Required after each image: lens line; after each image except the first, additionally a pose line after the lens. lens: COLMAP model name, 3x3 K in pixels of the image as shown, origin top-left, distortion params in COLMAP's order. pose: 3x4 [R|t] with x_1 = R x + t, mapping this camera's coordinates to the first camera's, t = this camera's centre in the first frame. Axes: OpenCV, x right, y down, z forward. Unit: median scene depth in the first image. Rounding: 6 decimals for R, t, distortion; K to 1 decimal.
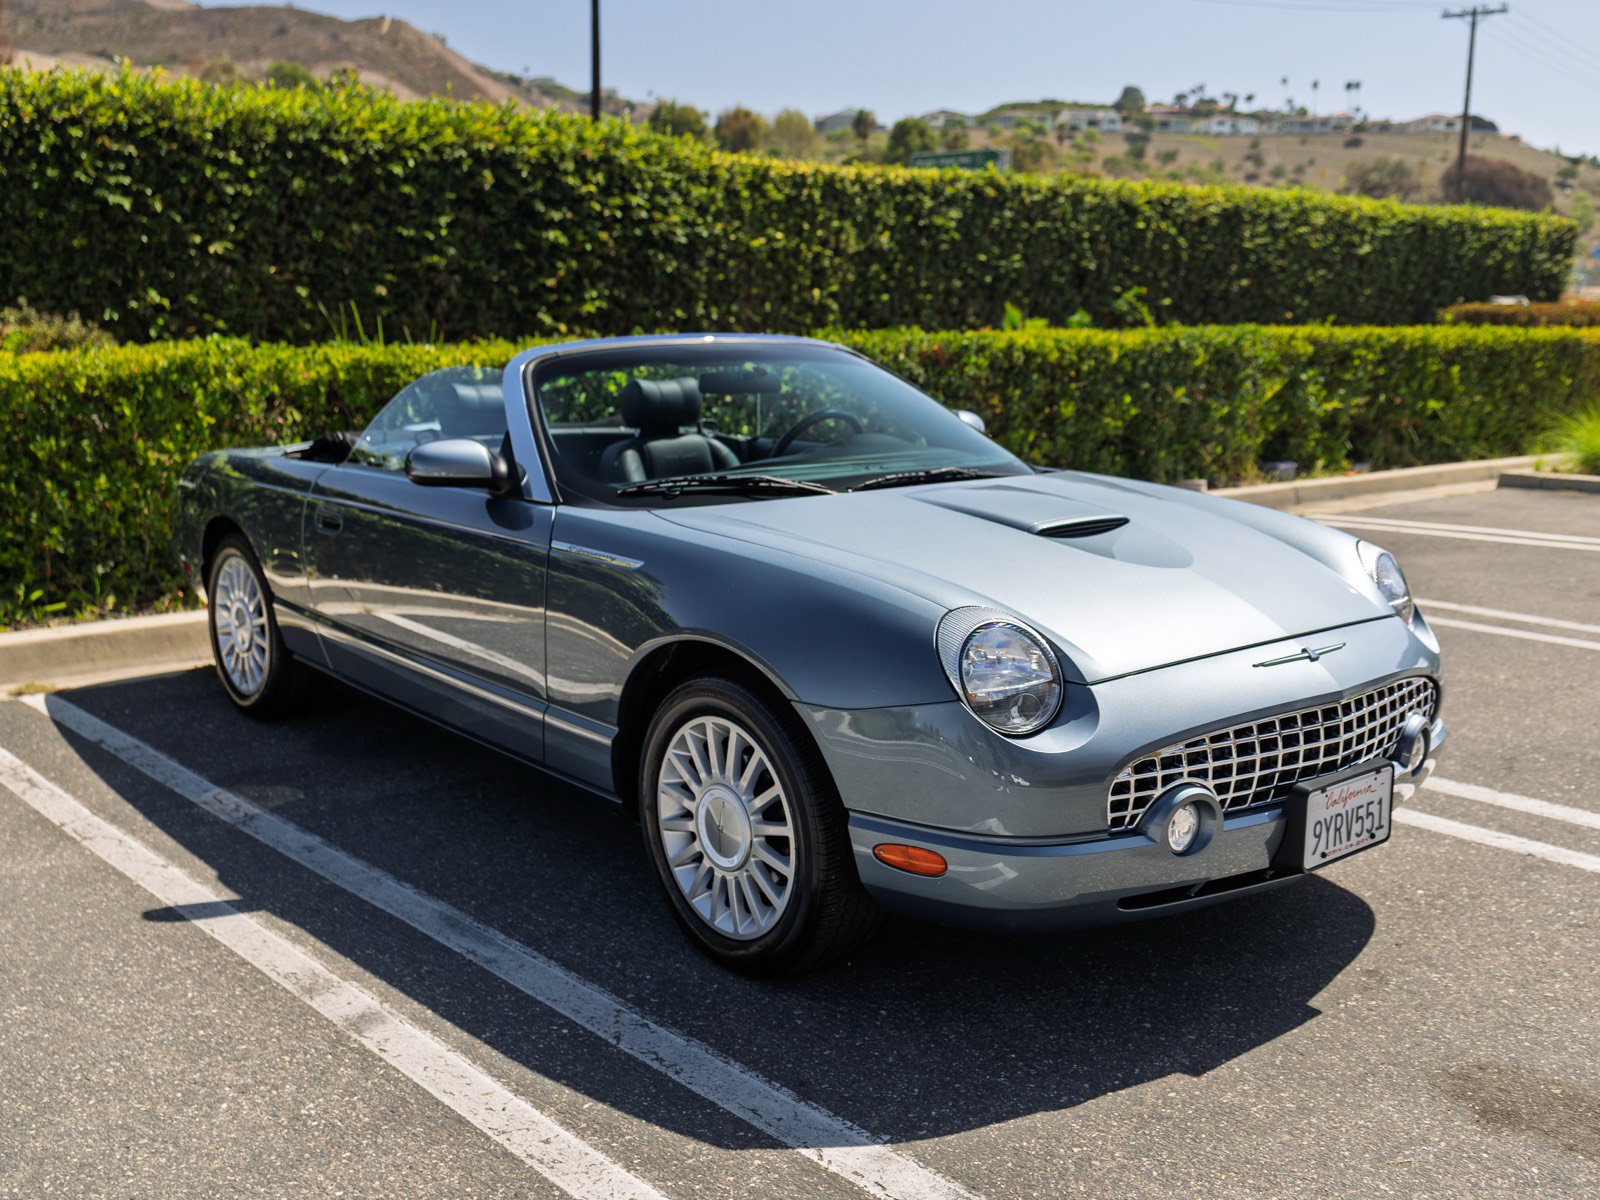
lens RADIAL K [[1574.7, 0, 814.0], [0, 1574.7, 609.7], [0, 0, 1]] dist [0.016172, 0.000000]
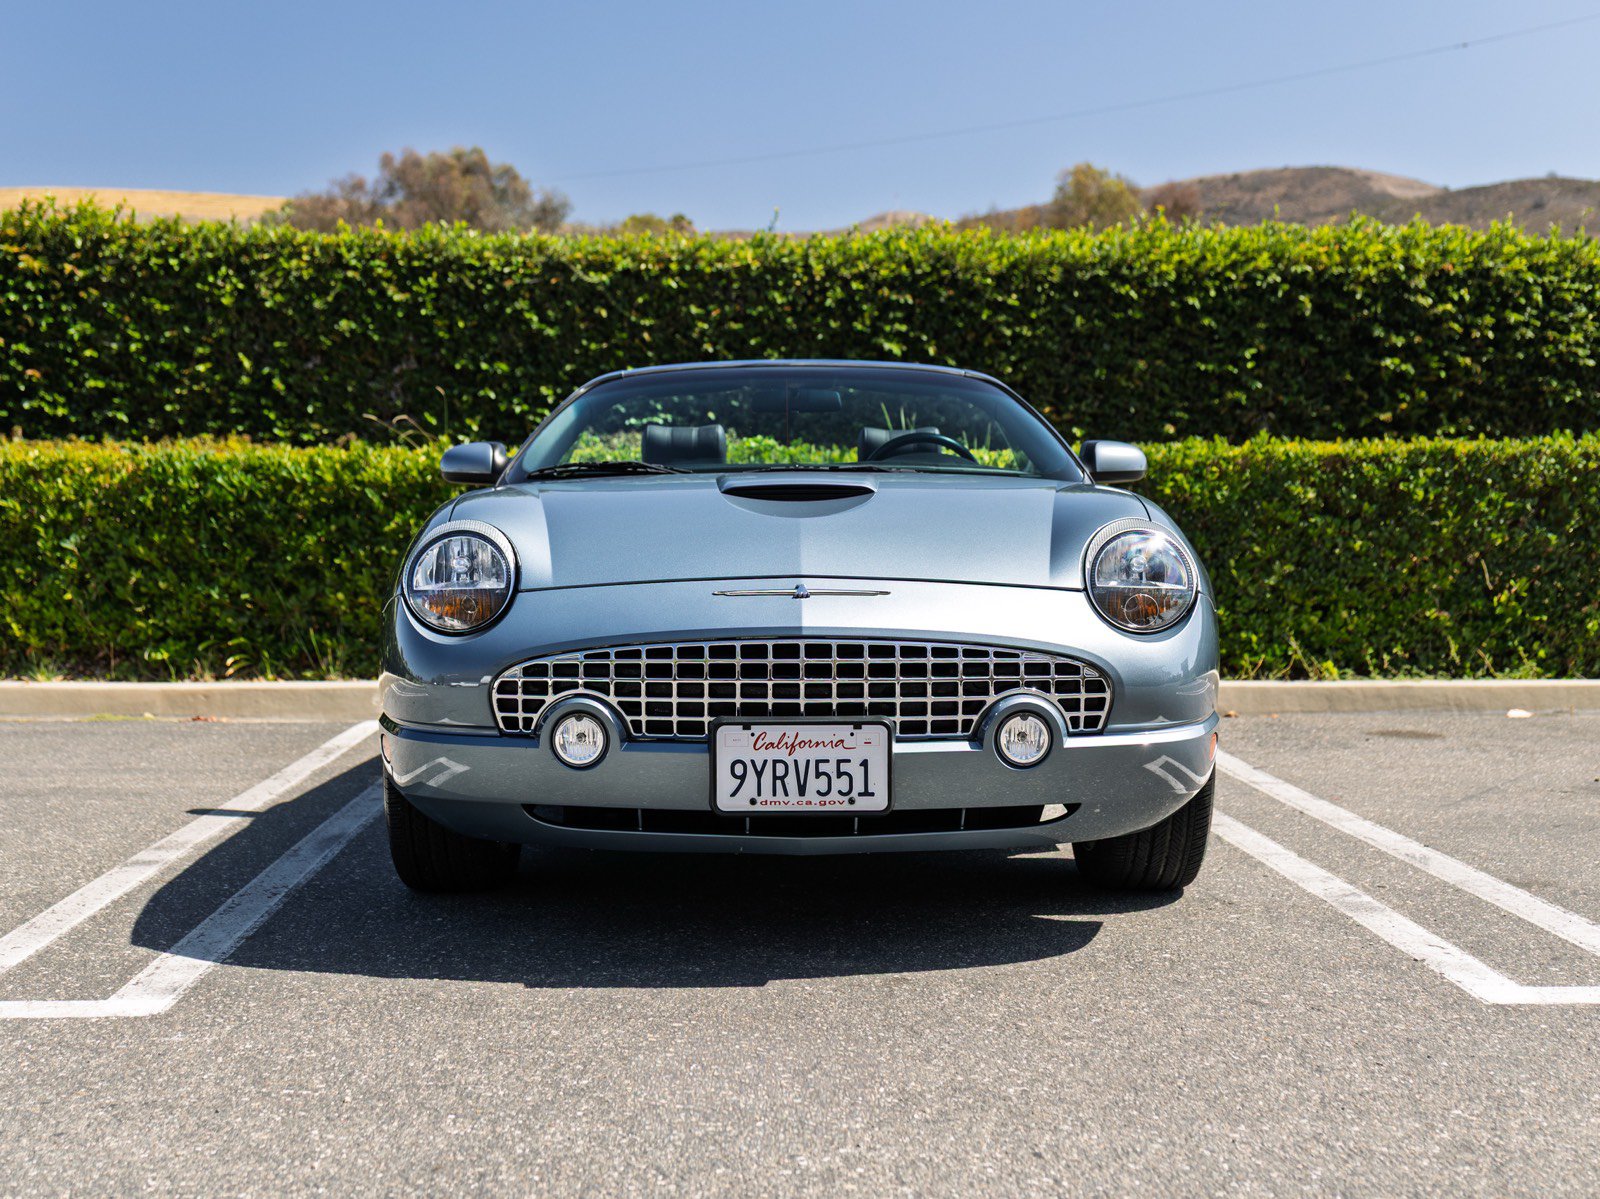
lens RADIAL K [[1868.2, 0, 801.1], [0, 1868.2, 593.9], [0, 0, 1]] dist [0.035854, 0.000000]
pose [[0.770227, 0.016208, -0.637563, 0.280368], [-0.112004, 0.987578, -0.110203, 0.041415], [0.627857, 0.156291, 0.762475, 0.044638]]
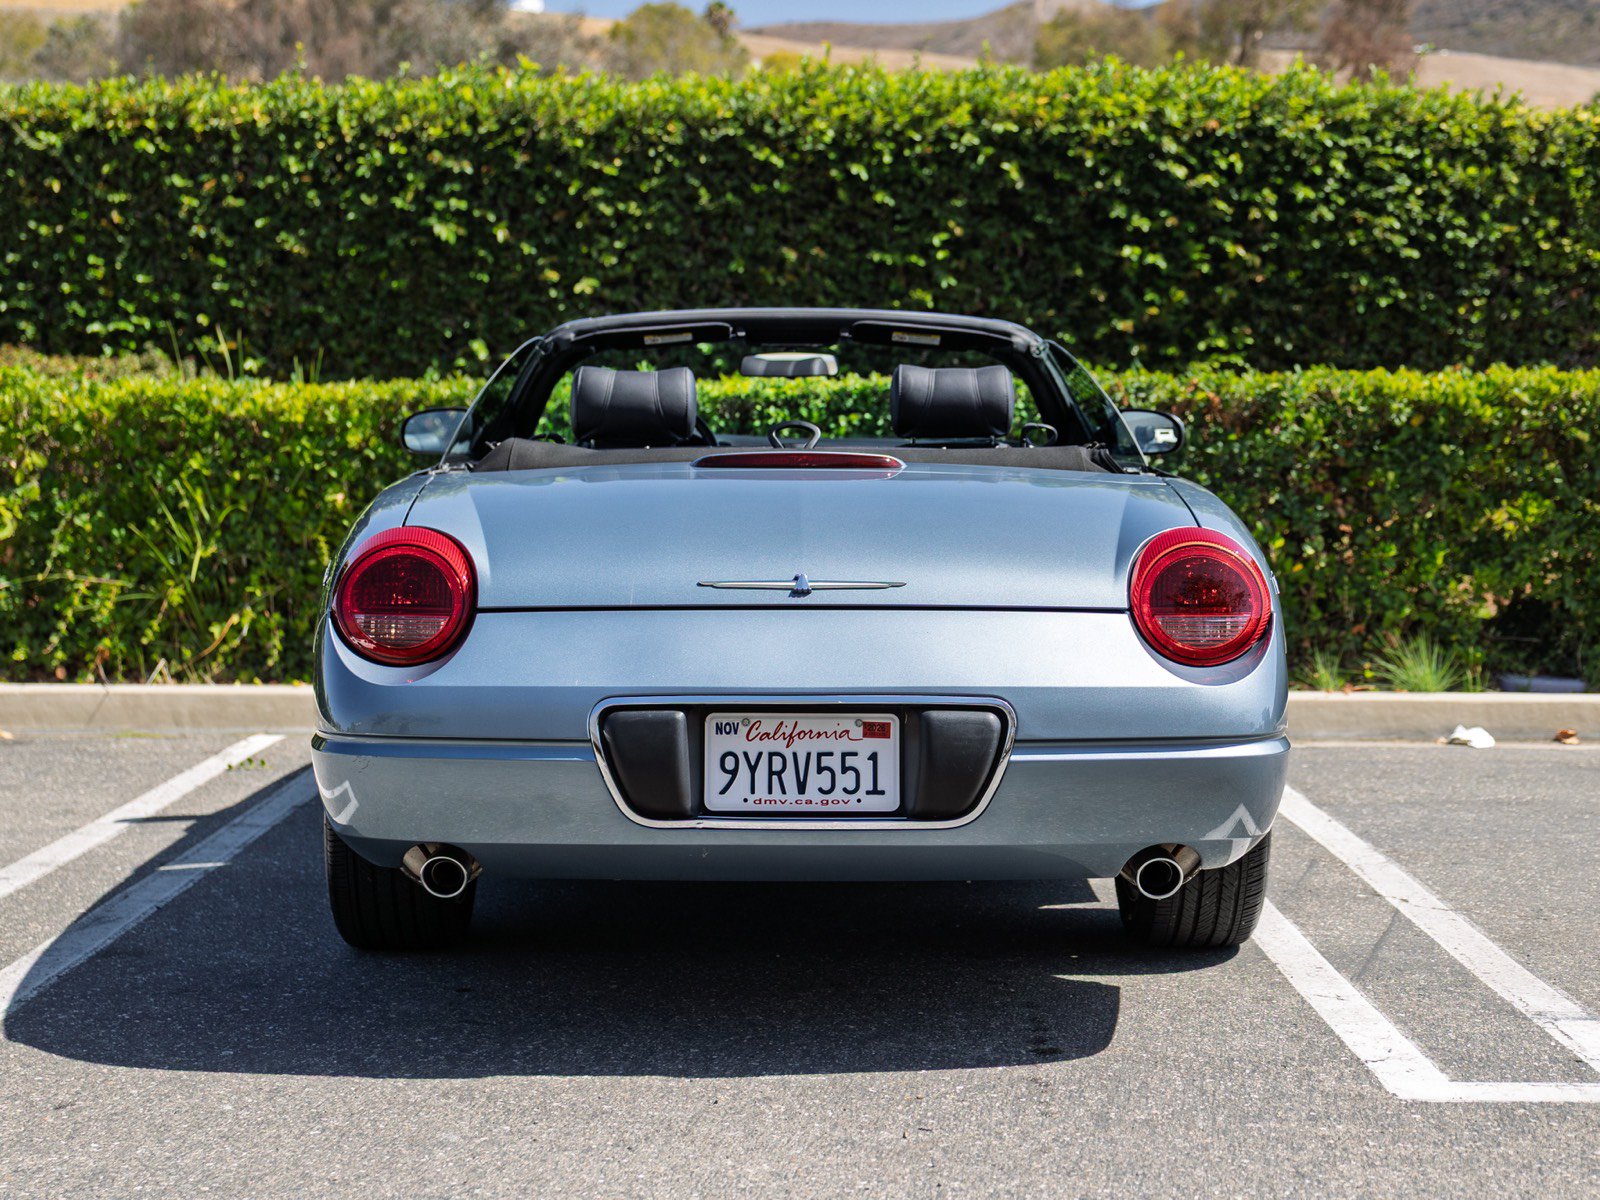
lens RADIAL K [[2609.8, 0, 821.5], [0, 2609.8, 591.4], [0, 0, 1]] dist [-0.014243, 0.000000]
pose [[0.740984, 0.037699, -0.670464, 0.533344], [-0.124485, 0.988829, -0.081978, 0.001552], [0.659884, 0.144207, 0.737399, 0.179632]]
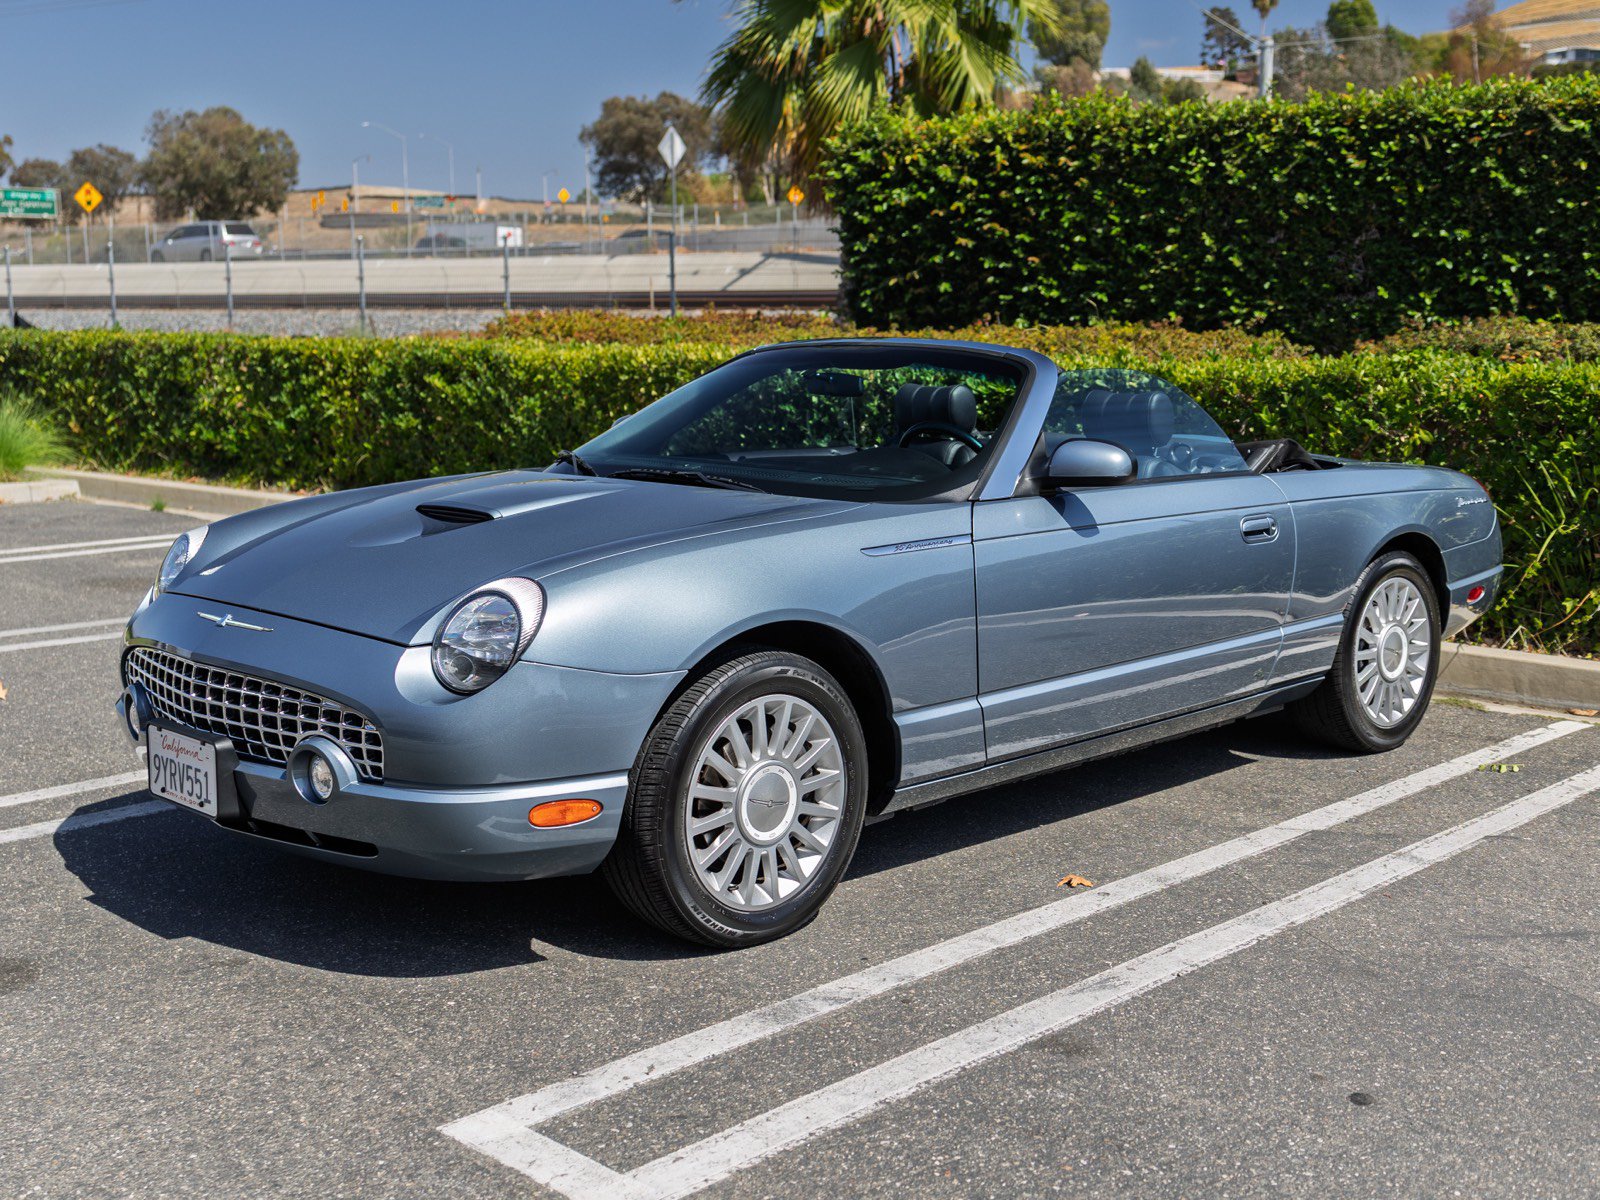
lens RADIAL K [[1868.2, 0, 810.1], [0, 1868.2, 585.7], [0, 0, 1]] dist [0.035854, 0.000000]
pose [[0.067648, 0.132763, -0.988837, 0.445822], [-0.187157, 0.975202, 0.118128, -0.061834], [0.979998, 0.177076, 0.090818, 0.352232]]
